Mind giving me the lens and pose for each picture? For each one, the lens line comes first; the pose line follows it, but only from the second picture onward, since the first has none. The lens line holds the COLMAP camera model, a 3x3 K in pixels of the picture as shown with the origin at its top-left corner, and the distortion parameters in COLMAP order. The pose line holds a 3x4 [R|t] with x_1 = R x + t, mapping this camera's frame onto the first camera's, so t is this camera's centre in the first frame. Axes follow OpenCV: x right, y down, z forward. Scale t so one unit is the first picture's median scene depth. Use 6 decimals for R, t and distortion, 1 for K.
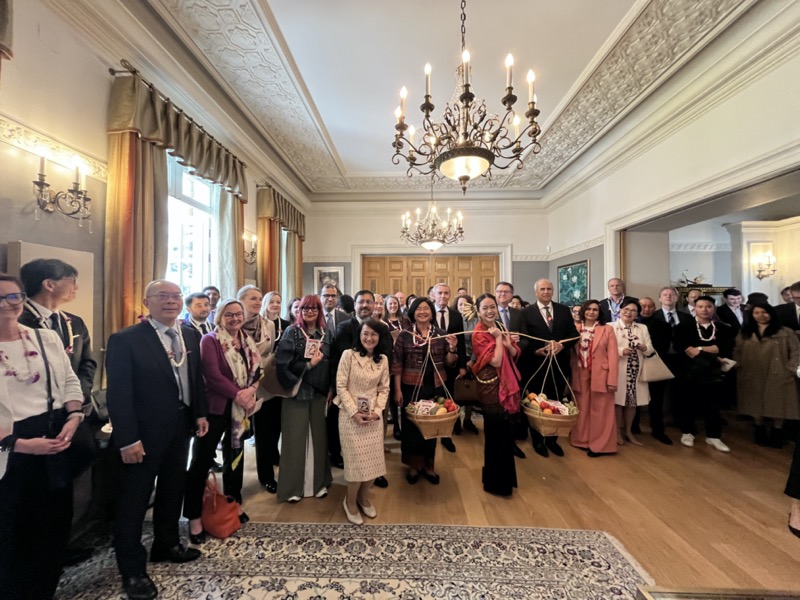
lens RADIAL K [[325.4, 0, 401.5], [0, 325.4, 299.4], [0, 0, 1]] dist [-0.003782, -0.000302]
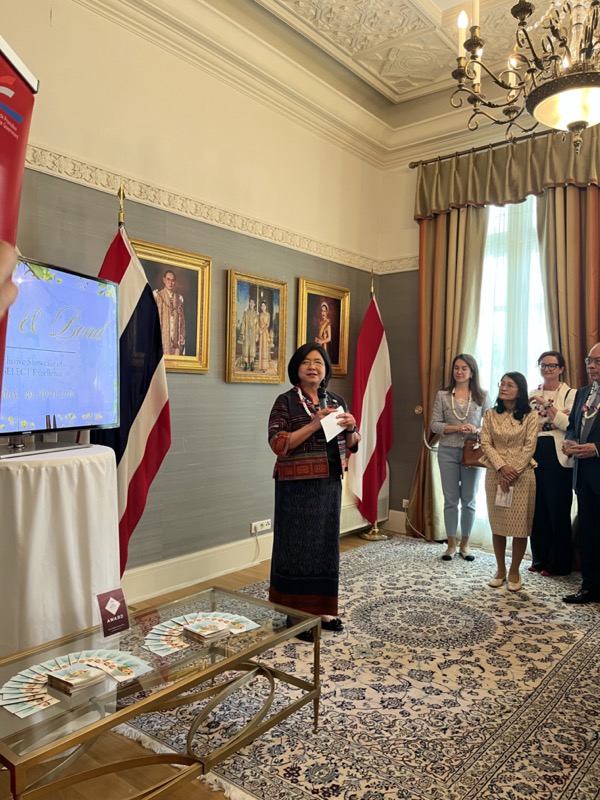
lens RADIAL K [[606.7, 0, 298.6], [0, 606.7, 404.3], [0, 0, 1]] dist [0.064879, -0.094599]
pose [[-0.605740, 0.009584, -0.795605, 1.448752], [-0.010499, 0.999744, 0.020036, 0.111697], [0.795593, 0.020490, -0.605484, 1.324214]]
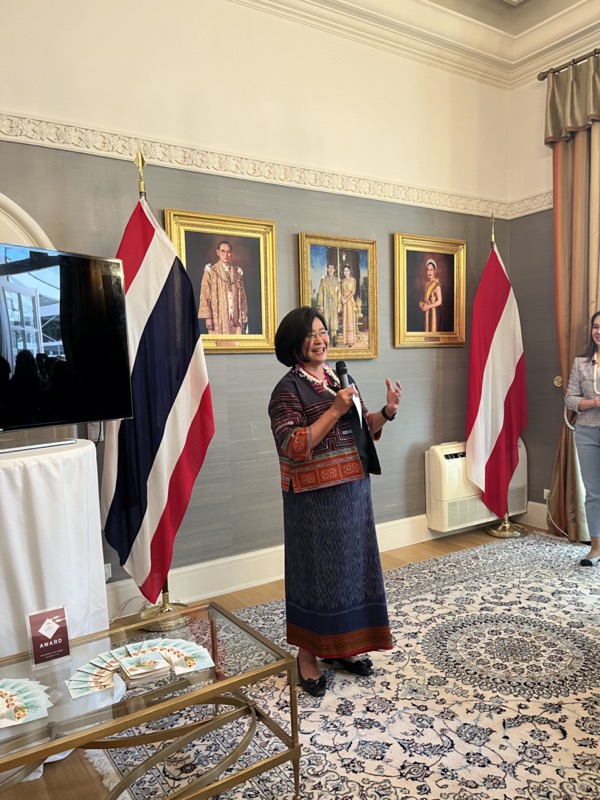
lens RADIAL K [[606.7, 0, 301.0], [0, 606.7, 407.1], [0, 0, 1]] dist [0.064879, -0.094599]
pose [[-0.823451, 0.066288, -0.563502, 0.972773], [0.036230, 0.997268, 0.064372, 0.102359], [0.566229, 0.032591, -0.823603, 1.412924]]
